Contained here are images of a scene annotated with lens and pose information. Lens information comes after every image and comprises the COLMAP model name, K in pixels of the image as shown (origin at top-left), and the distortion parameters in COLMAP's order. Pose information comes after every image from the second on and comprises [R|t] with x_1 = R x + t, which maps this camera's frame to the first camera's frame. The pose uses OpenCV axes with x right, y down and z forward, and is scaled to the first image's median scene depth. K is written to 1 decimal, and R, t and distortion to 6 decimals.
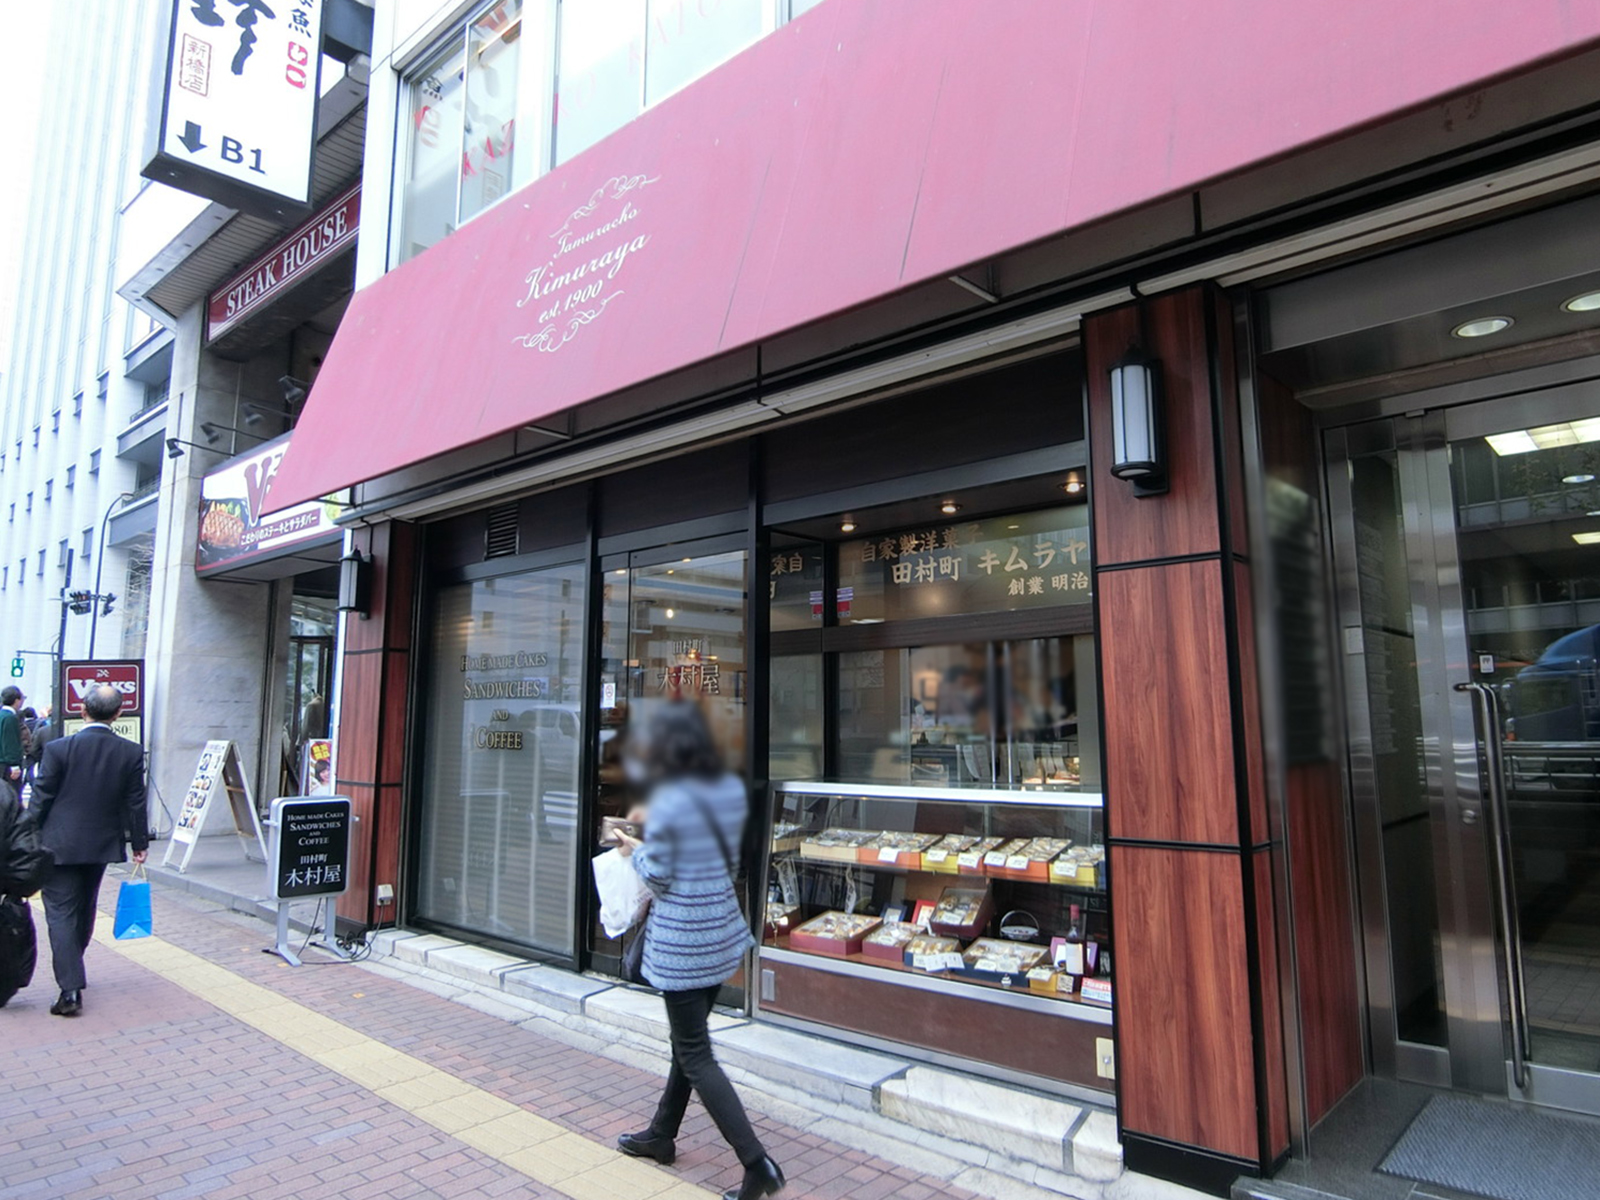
lens RADIAL K [[992.1, 0, 800.0], [0, 992.1, 600.0], [0, 0, 1]] dist [-0.001329, -0.025685]
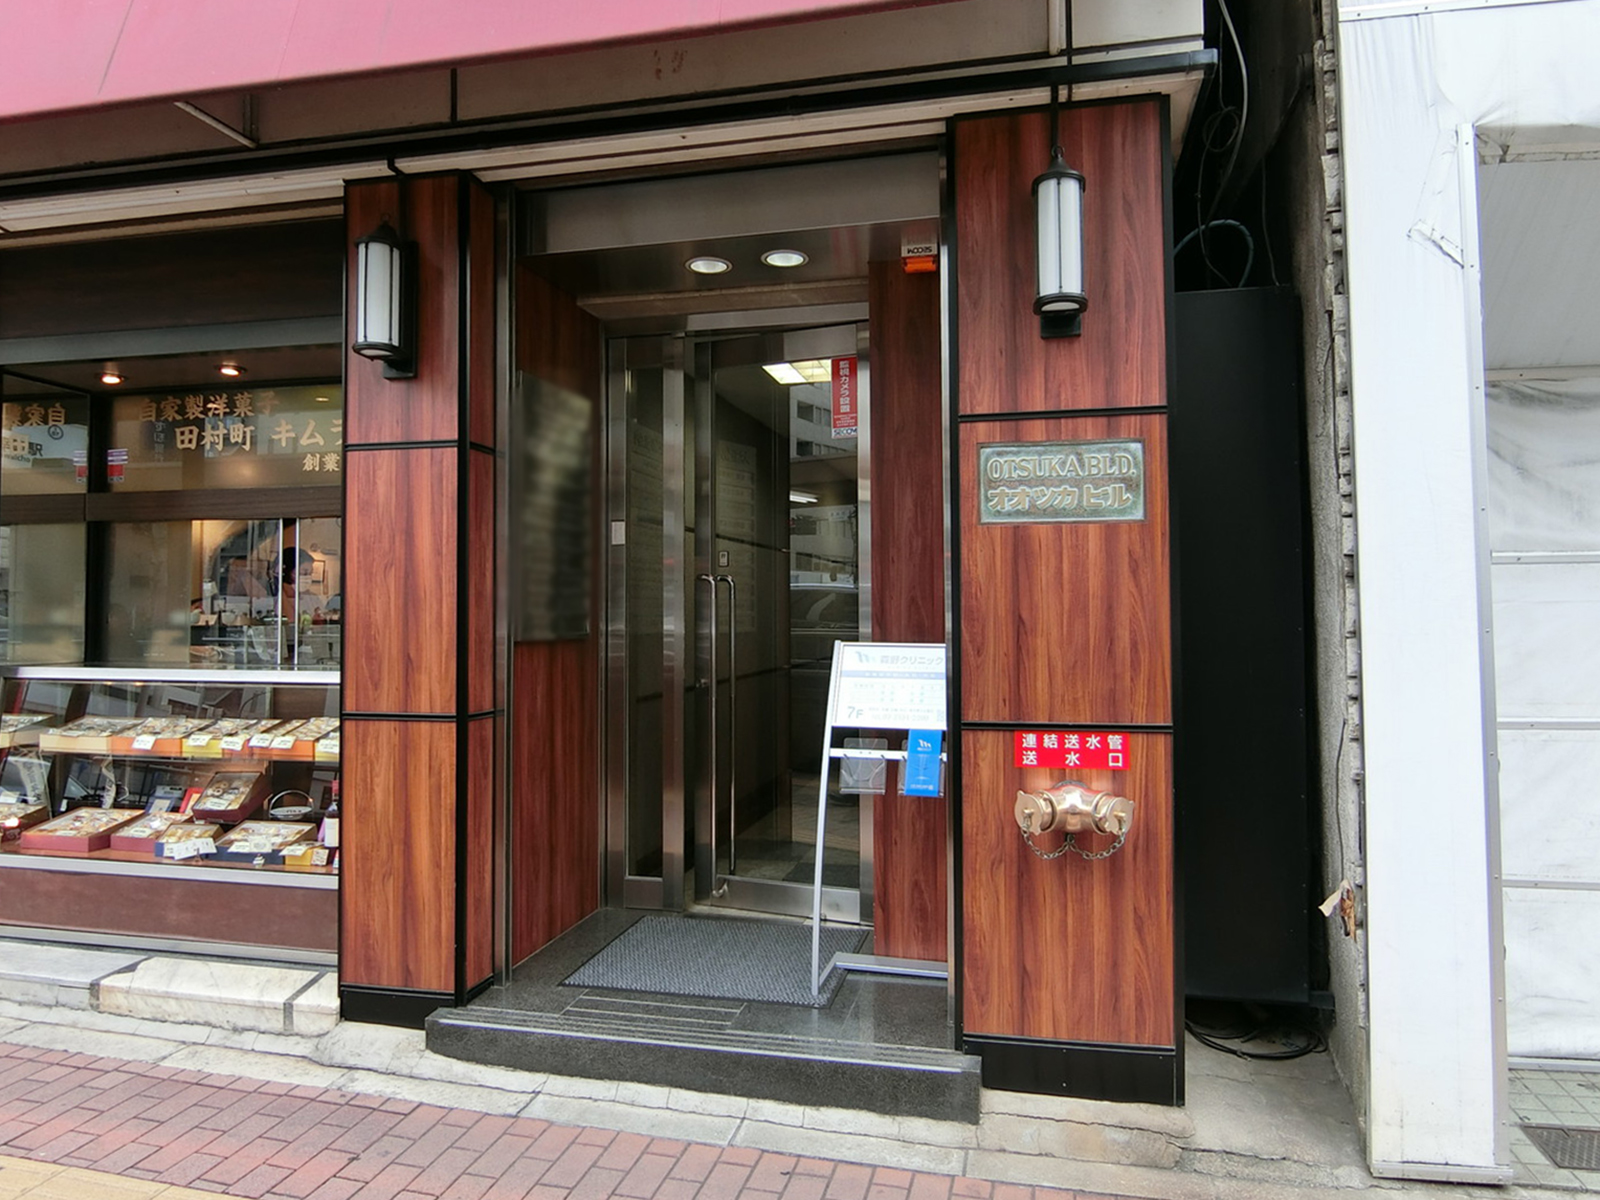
lens RADIAL K [[1002.4, 0, 800.0], [0, 1002.4, 600.0], [0, 0, 1]] dist [0.003884, -0.015480]
pose [[0.878289, 0.016295, 0.477852, 0.217321], [-0.067977, 0.993522, 0.091062, -0.001639], [-0.473273, -0.112462, 0.873708, -0.108783]]
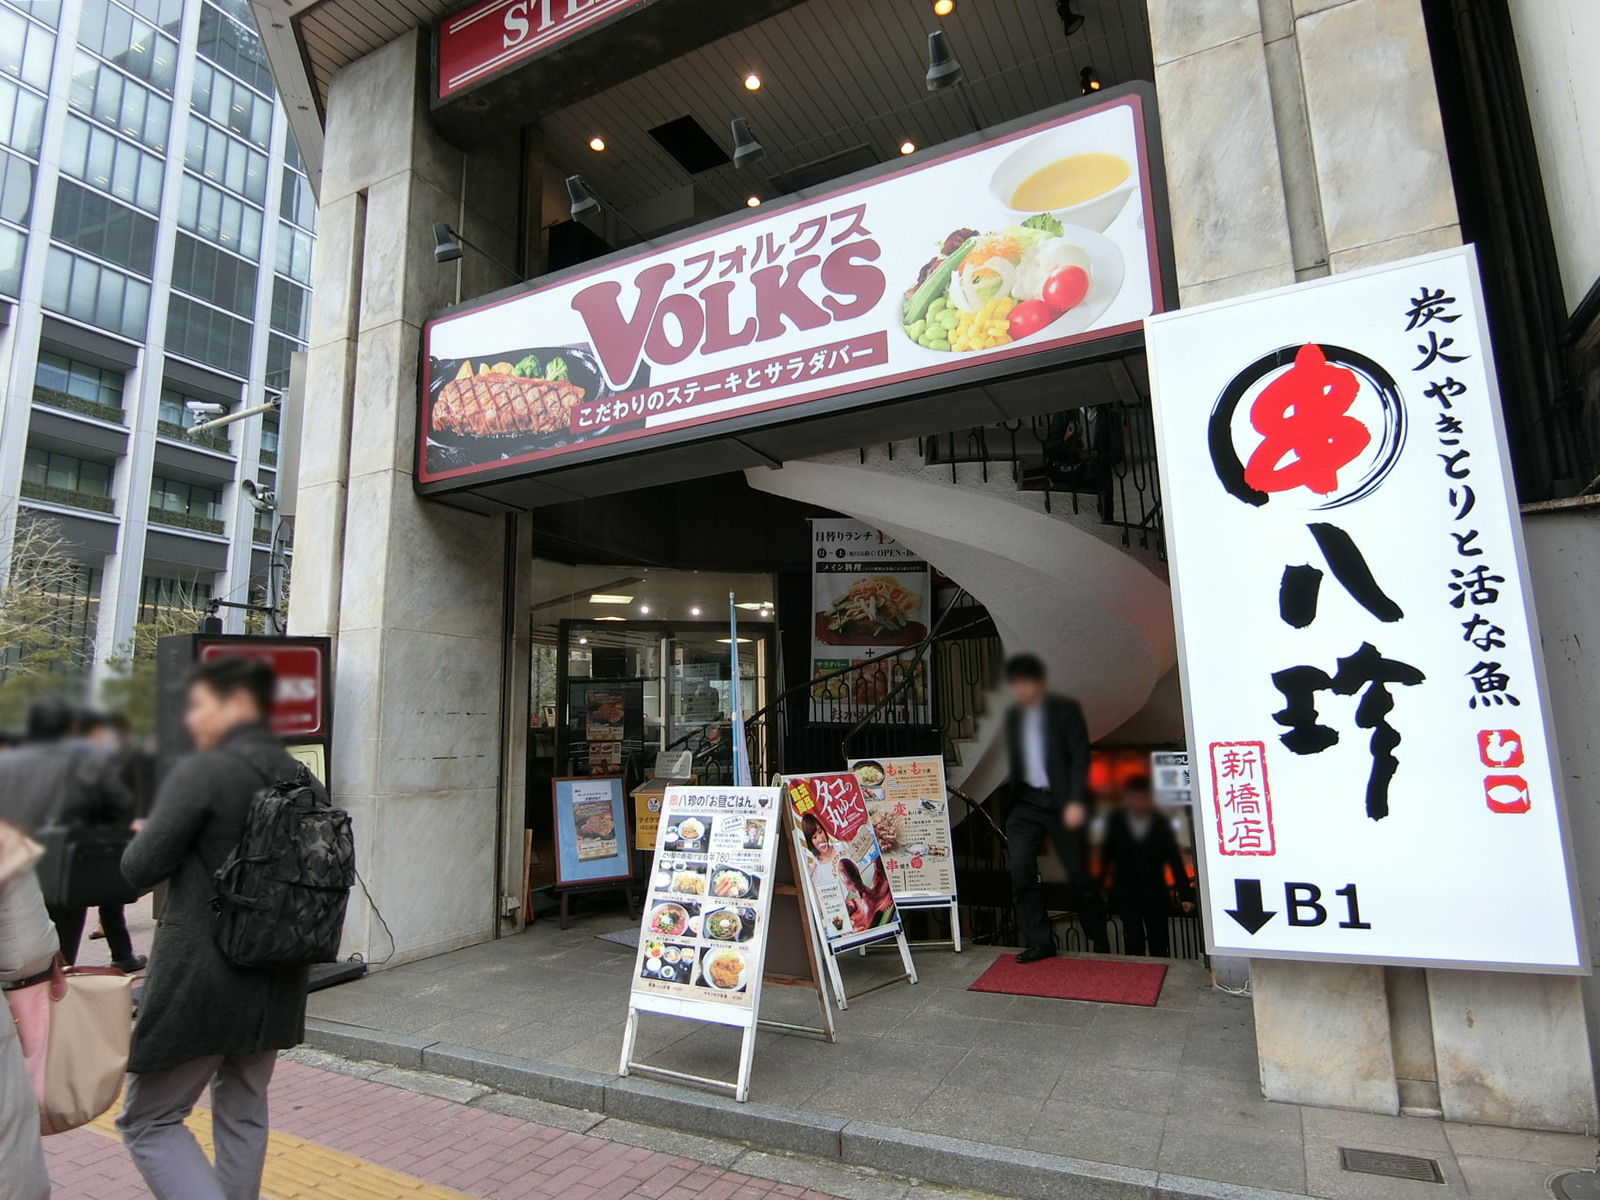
lens RADIAL K [[891.6, 0, 802.1], [0, 891.6, 592.0], [0, 0, 1]] dist [0.000945, -0.000343]
pose [[0.970994, 0.017024, 0.238497, -0.329821], [-0.007414, 0.999126, -0.041137, 0.033487], [-0.238989, 0.038176, 0.970272, 0.287344]]
